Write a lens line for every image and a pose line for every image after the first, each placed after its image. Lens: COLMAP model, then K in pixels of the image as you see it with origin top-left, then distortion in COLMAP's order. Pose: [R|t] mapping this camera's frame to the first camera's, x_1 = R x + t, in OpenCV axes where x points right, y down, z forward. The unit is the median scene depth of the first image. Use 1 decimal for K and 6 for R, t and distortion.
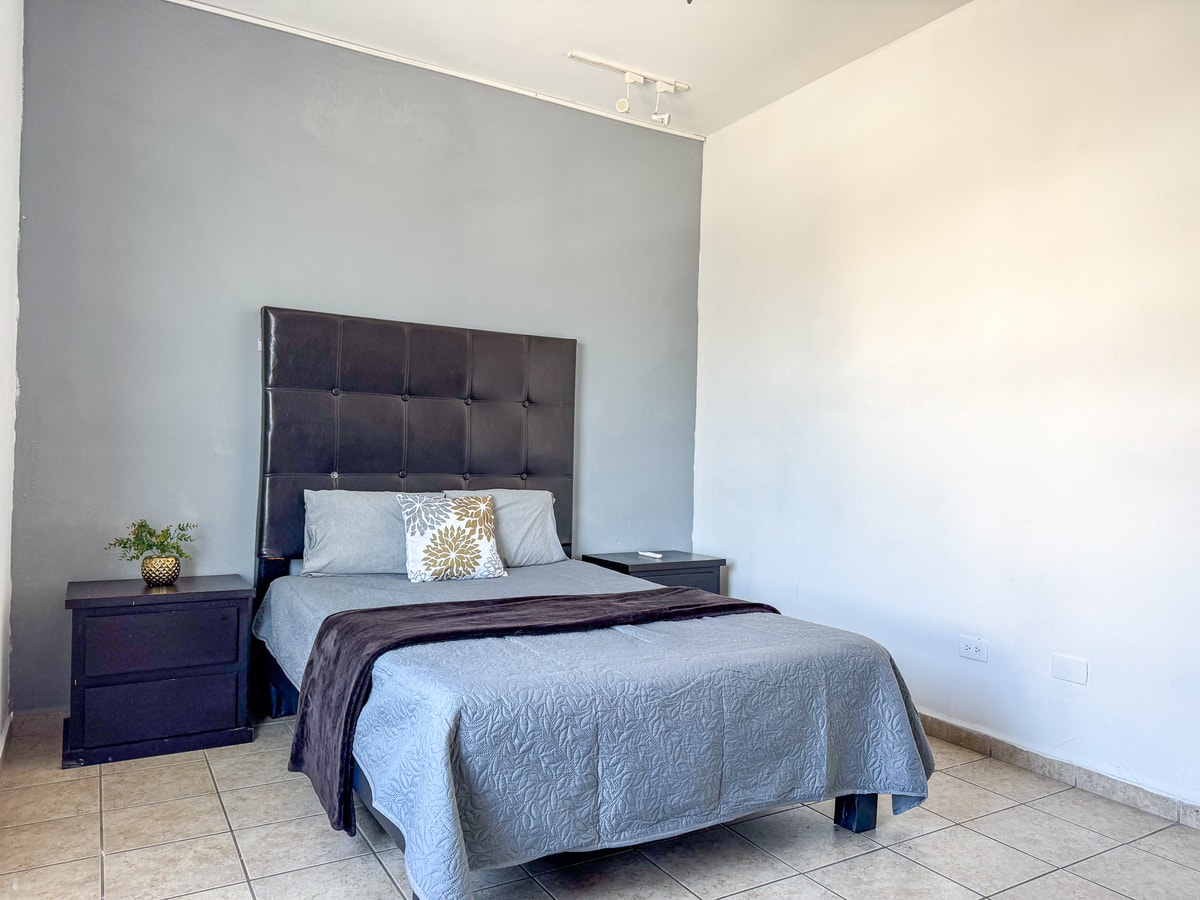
lens RADIAL K [[850.1, 0, 600.2], [0, 850.1, 441.6], [0, 0, 1]] dist [0.038998, -0.031320]
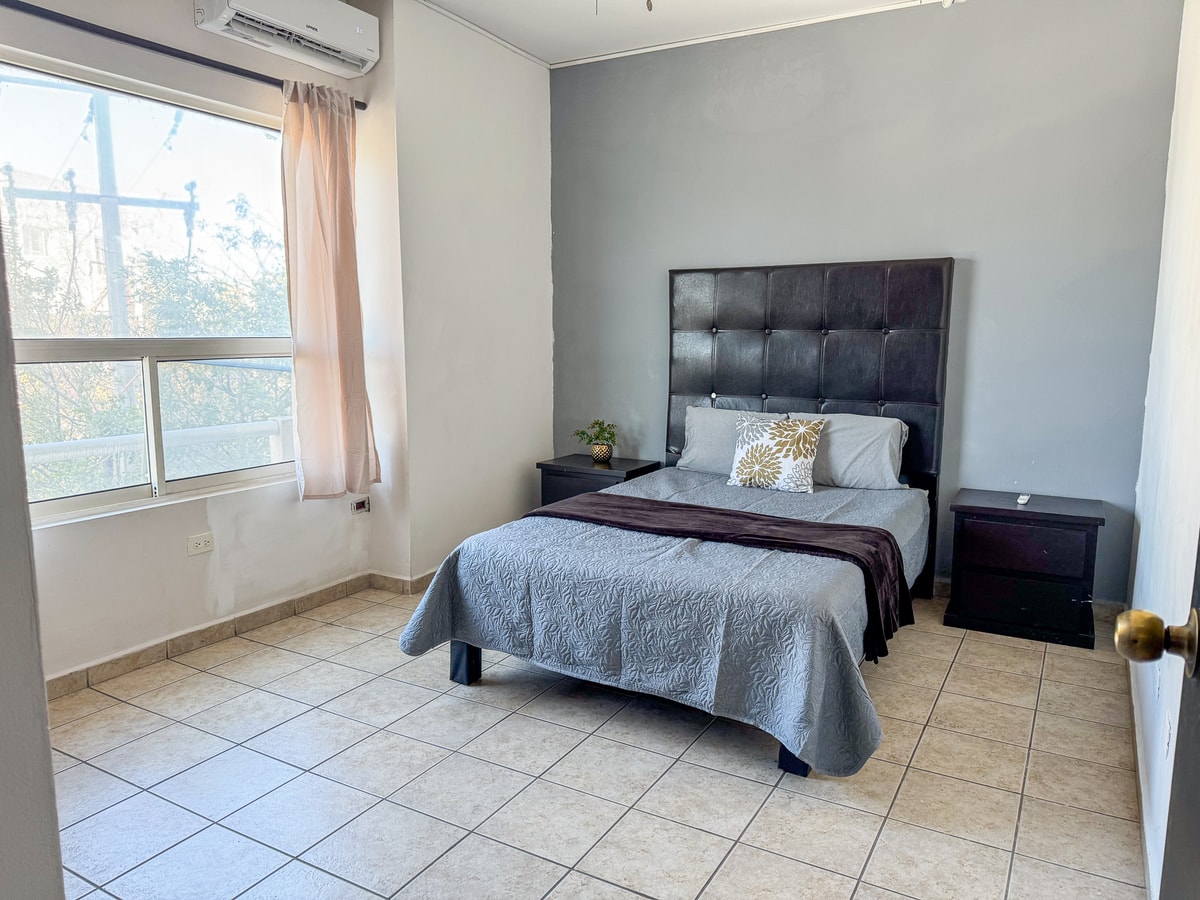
lens RADIAL K [[850.1, 0, 602.7], [0, 850.1, 448.4], [0, 0, 1]] dist [0.038998, -0.031320]
pose [[0.479945, 0.102541, -0.871285, 0.760322], [0.020614, 0.991553, 0.128051, -0.051412], [0.877056, -0.079418, 0.473777, 0.243806]]
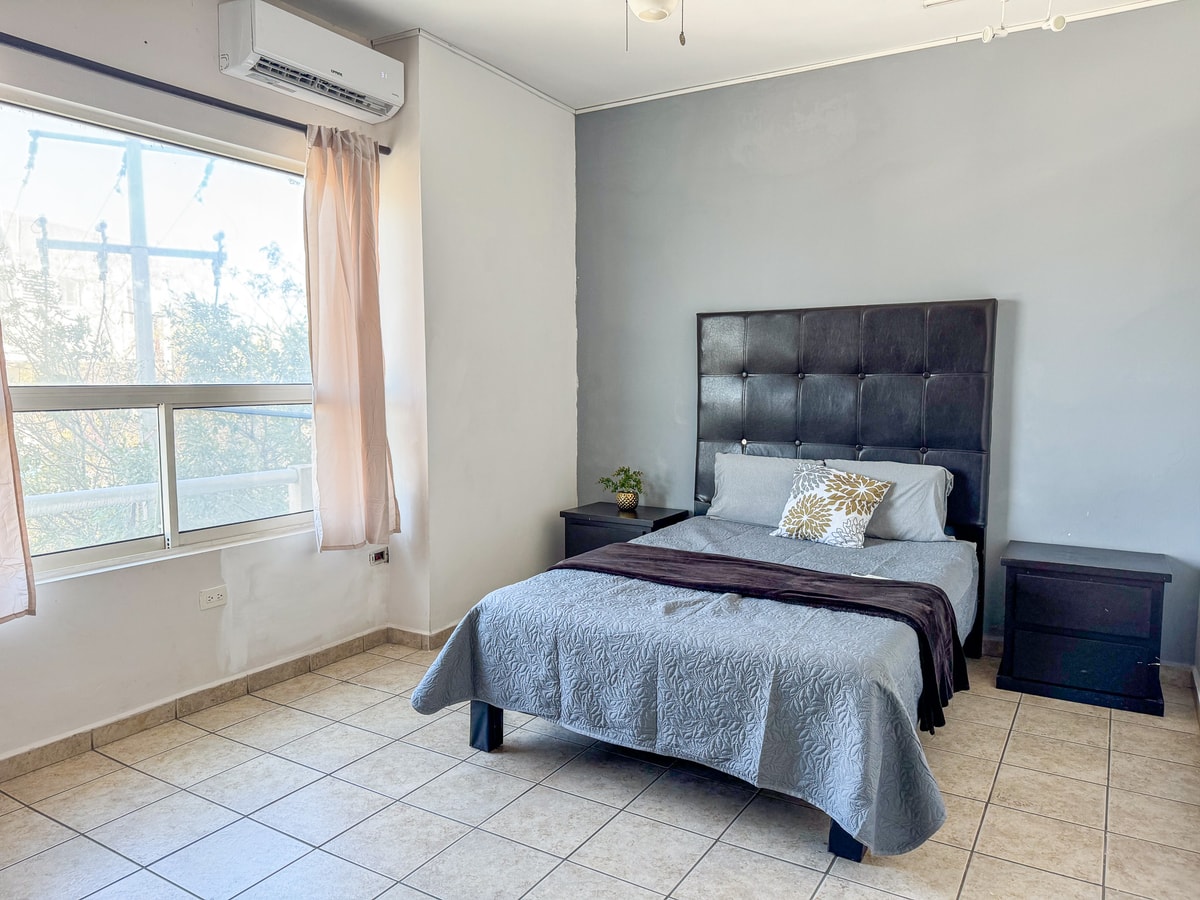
lens RADIAL K [[850.1, 0, 600.1], [0, 850.1, 453.2], [0, 0, 1]] dist [0.038998, -0.031320]
pose [[0.455903, 0.060144, -0.887995, 0.724952], [0.023805, 0.996533, 0.079717, -0.050518], [0.889711, -0.057482, 0.452891, 0.254725]]
